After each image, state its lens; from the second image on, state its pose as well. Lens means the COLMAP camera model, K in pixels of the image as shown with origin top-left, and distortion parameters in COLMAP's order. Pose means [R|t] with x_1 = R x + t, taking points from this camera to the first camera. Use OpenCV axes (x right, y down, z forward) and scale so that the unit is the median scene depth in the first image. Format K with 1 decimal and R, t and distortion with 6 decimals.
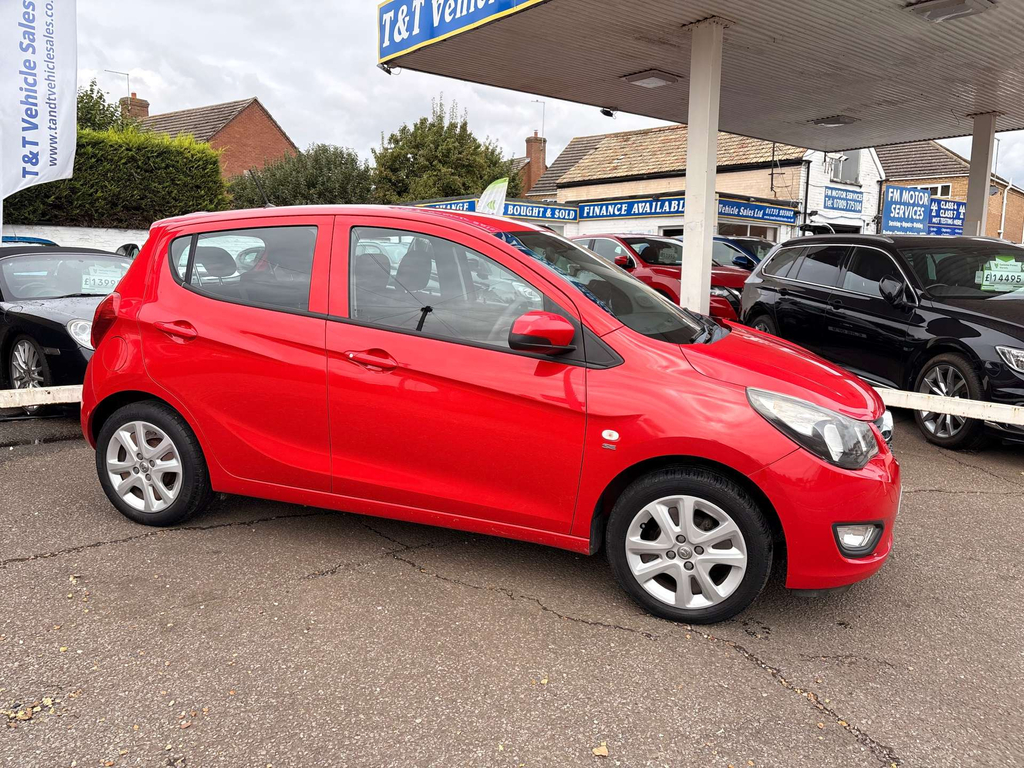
lens RADIAL K [[785.3, 0, 506.6], [0, 785.3, 387.8], [0, 0, 1]] dist [0.050982, -0.058708]
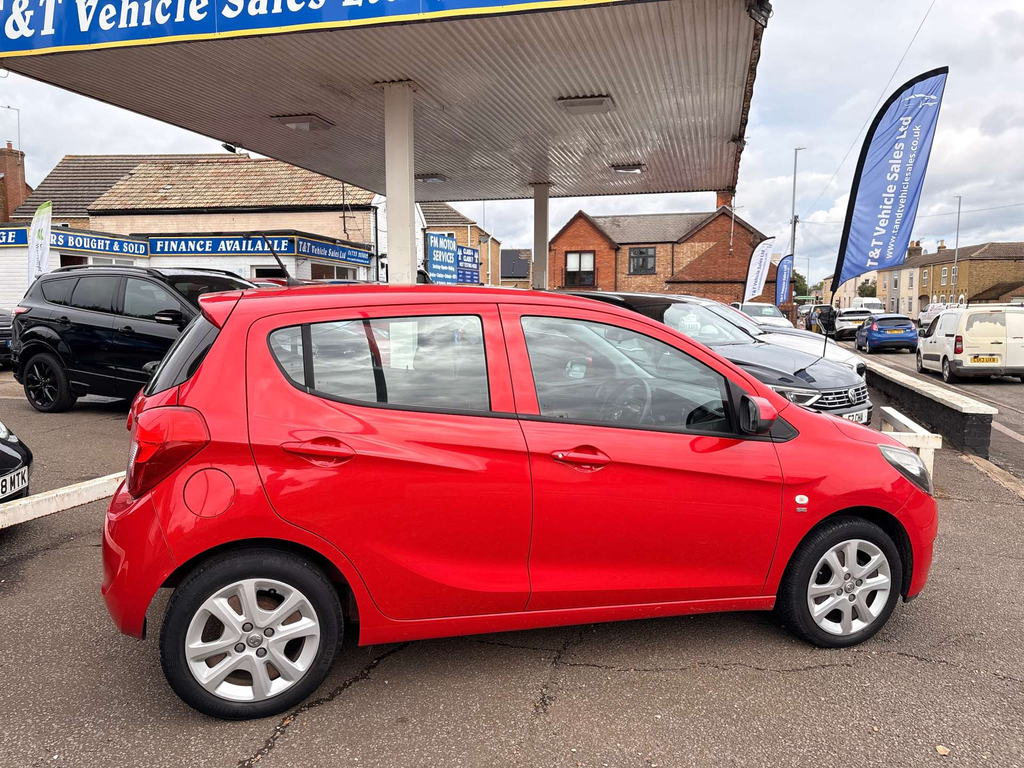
lens RADIAL K [[785.3, 0, 516.3], [0, 785.3, 387.2], [0, 0, 1]] dist [0.050982, -0.058708]
pose [[0.797560, -0.073110, 0.598793, -0.361790], [0.096142, 0.995346, -0.006529, -0.055455], [-0.595529, 0.062777, 0.800877, 0.132842]]
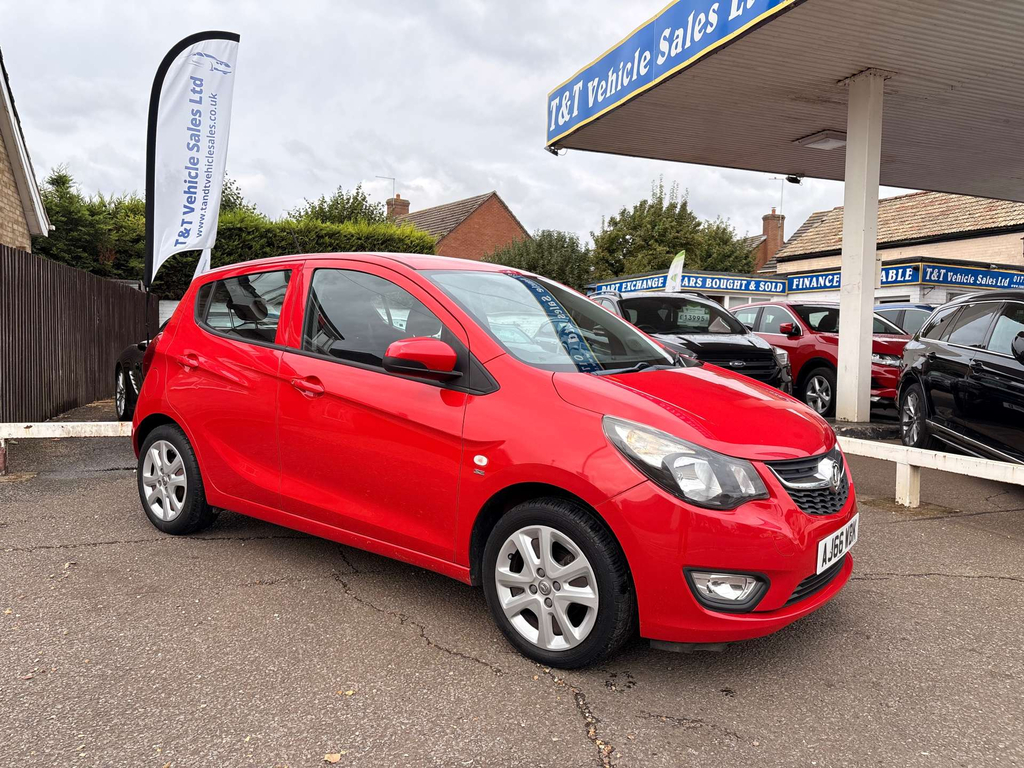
lens RADIAL K [[785.3, 0, 505.0], [0, 785.3, 385.9], [0, 0, 1]] dist [0.050982, -0.058708]
pose [[0.949971, 0.020143, -0.311687, 0.195585], [-0.053022, 0.993834, -0.097375, 0.025637], [0.307804, 0.109029, 0.945182, 0.024379]]
